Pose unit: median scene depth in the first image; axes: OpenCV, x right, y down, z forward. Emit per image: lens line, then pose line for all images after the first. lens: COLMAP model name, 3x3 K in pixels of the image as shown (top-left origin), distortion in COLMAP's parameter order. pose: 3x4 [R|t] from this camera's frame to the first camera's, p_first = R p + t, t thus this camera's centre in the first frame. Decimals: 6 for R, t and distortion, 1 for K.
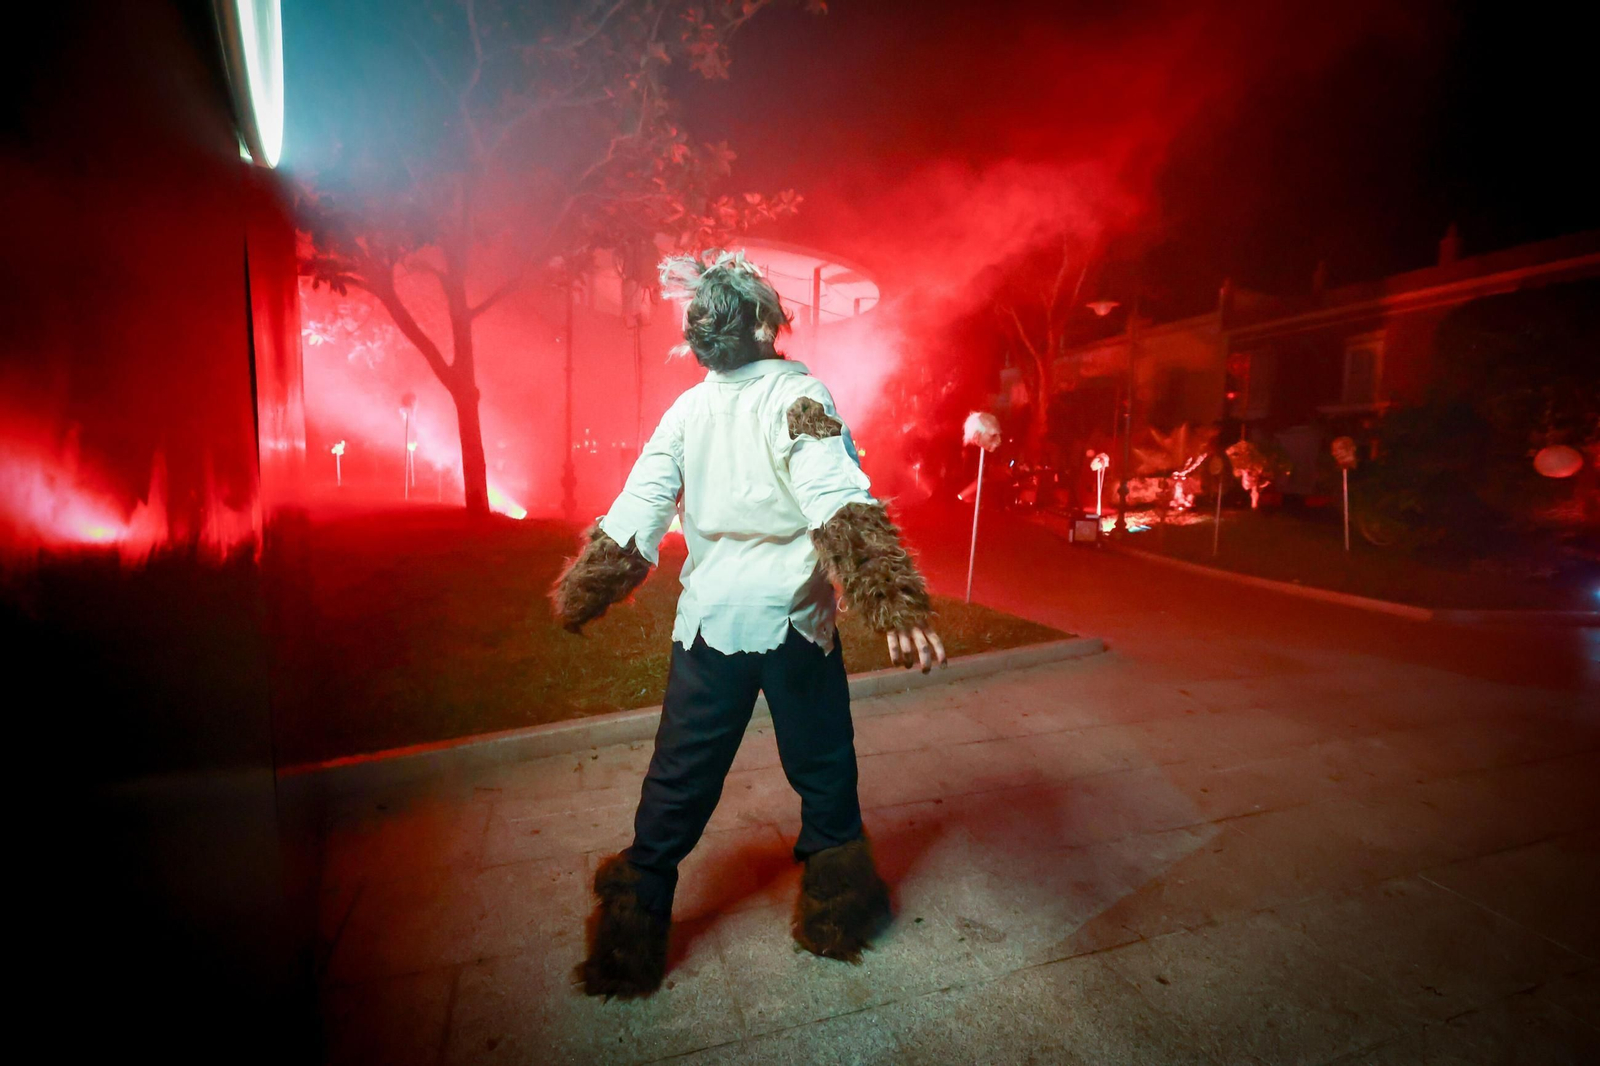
lens RADIAL K [[683.7, 0, 800.0], [0, 683.7, 533.0], [0, 0, 1]] dist [-0.000884, -0.000102]
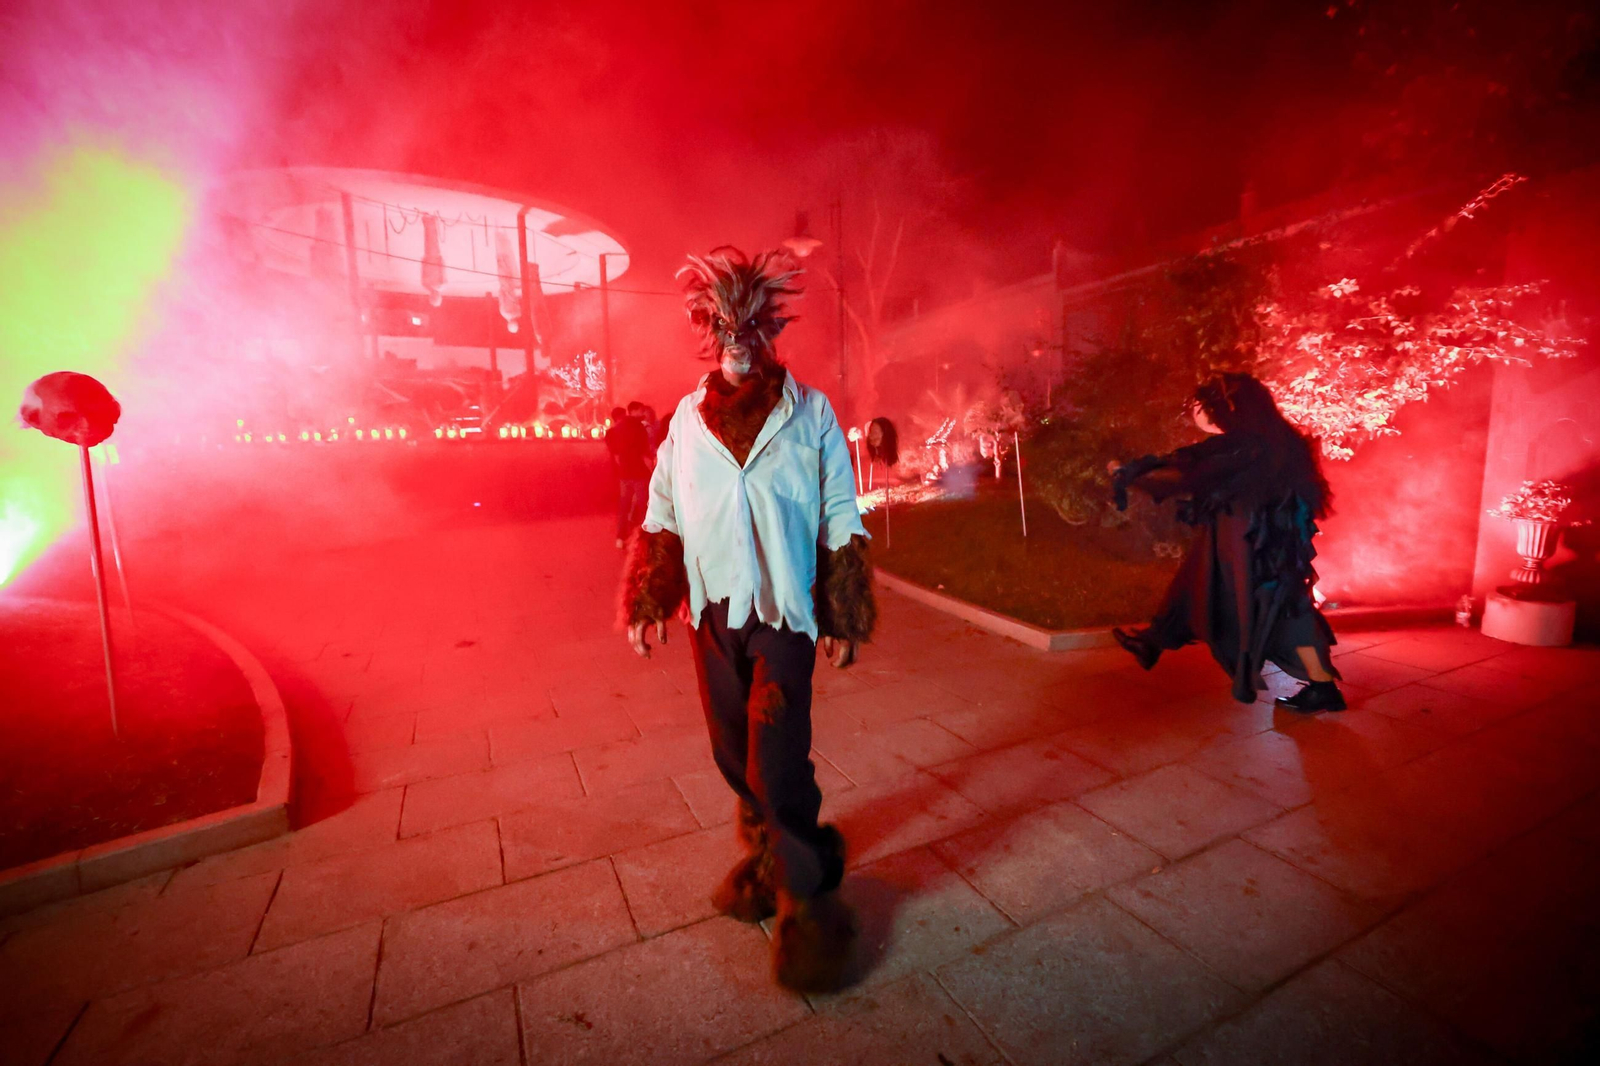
lens RADIAL K [[677.0, 0, 792.6], [0, 677.0, 509.5], [0, 0, 1]] dist [0.002181, -0.000012]
pose [[0.991163, -0.062176, 0.117177, 0.232632], [0.061792, 0.998065, 0.006903, -0.014505], [-0.117380, 0.000399, 0.993087, 0.139530]]
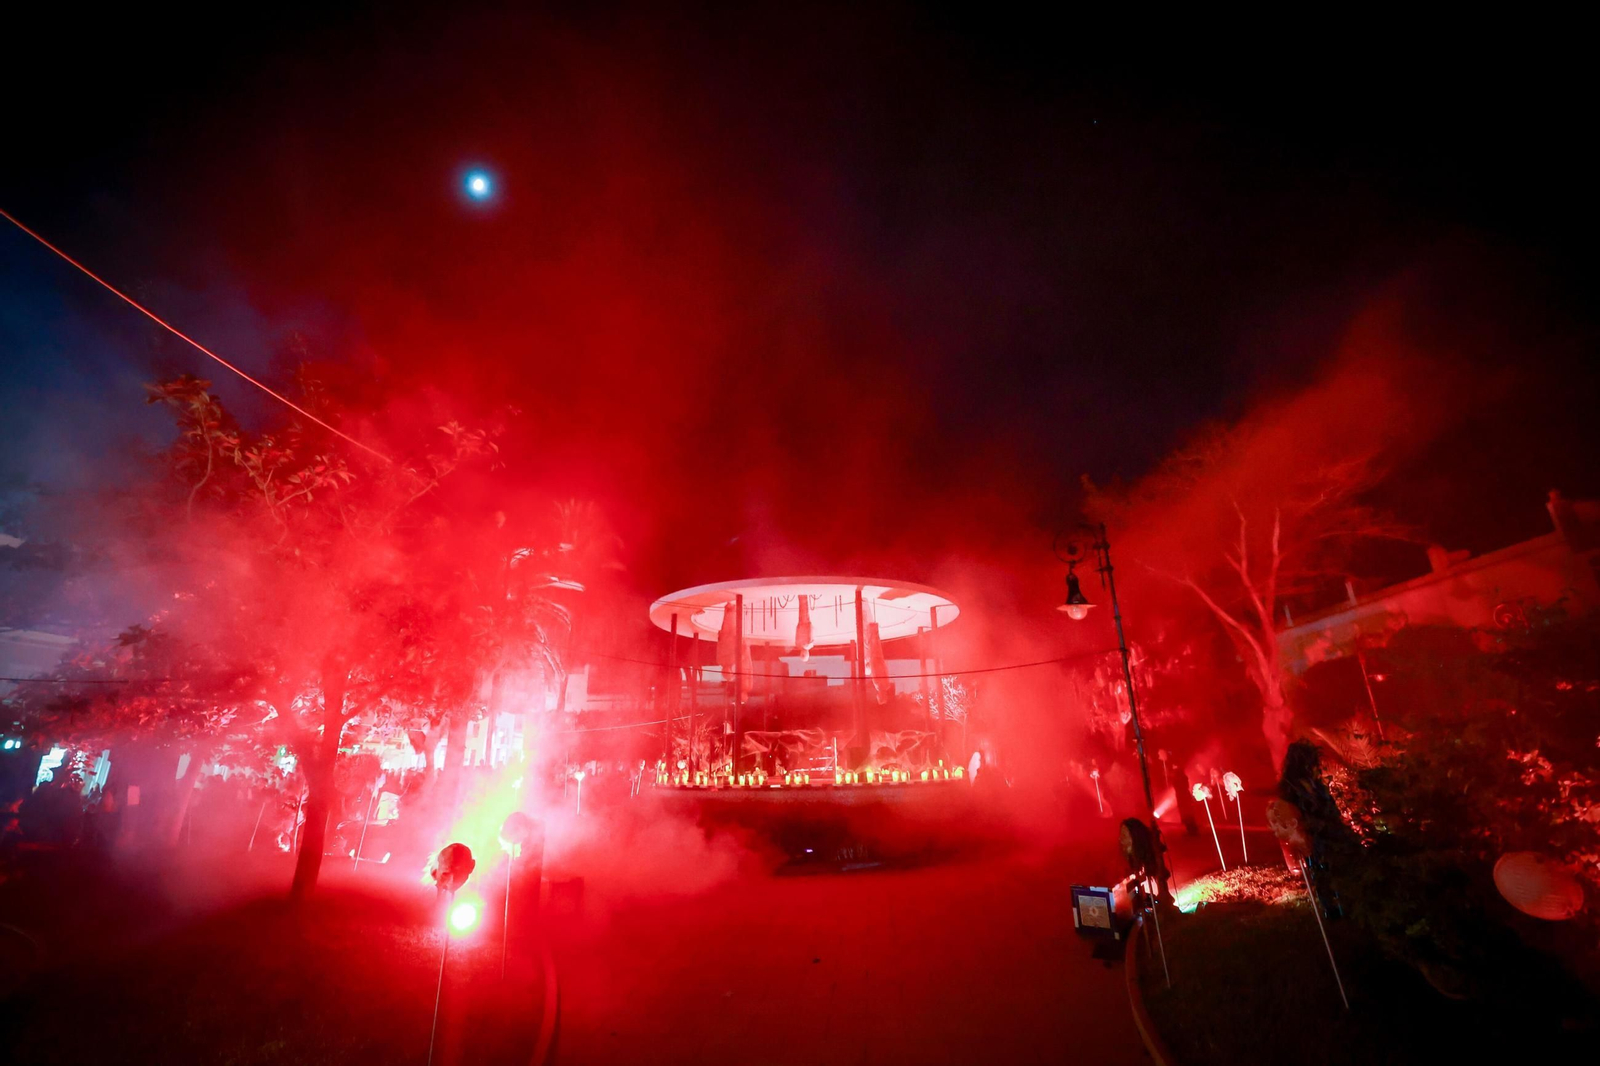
lens RADIAL K [[671.0, 0, 800.0], [0, 671.0, 533.0], [0, 0, 1]] dist [-0.000130, -0.000351]
pose [[0.907391, -0.169866, -0.384430, 0.344012], [0.000357, 0.914996, -0.403463, -0.060026], [0.420287, 0.365961, 0.830320, 0.095549]]
